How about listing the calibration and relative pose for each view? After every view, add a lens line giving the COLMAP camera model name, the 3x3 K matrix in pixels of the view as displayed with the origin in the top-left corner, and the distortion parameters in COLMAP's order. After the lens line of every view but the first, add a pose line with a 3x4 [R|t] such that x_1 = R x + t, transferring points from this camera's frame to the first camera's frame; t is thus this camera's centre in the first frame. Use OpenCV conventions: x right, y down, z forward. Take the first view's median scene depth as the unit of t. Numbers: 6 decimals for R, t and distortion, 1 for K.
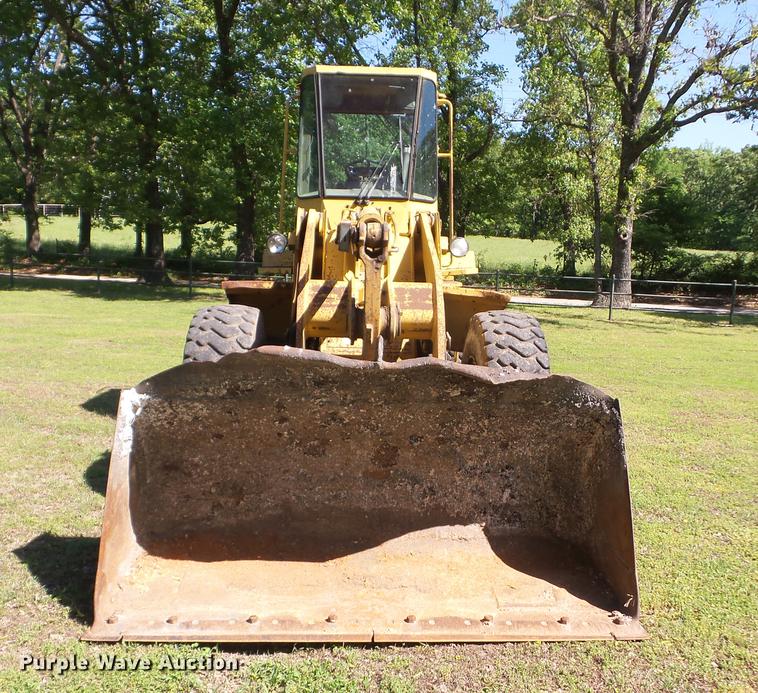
lens RADIAL K [[776.3, 0, 377.9], [0, 776.3, 338.2], [0, 0, 1]] dist [0.003825, 0.000000]
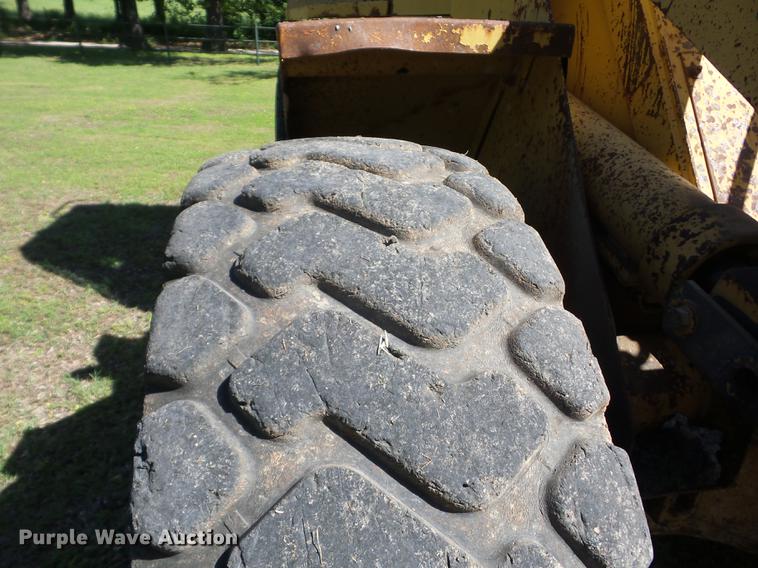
lens RADIAL K [[525.3, 0, 381.9], [0, 525.3, 283.6], [0, 0, 1]] dist [-0.000584, 0.002705]
pose [[0.993038, -0.060174, 0.101263, -0.033812], [0.021321, 0.937296, 0.347882, -0.009734], [-0.115846, -0.343301, 0.932054, 0.148790]]
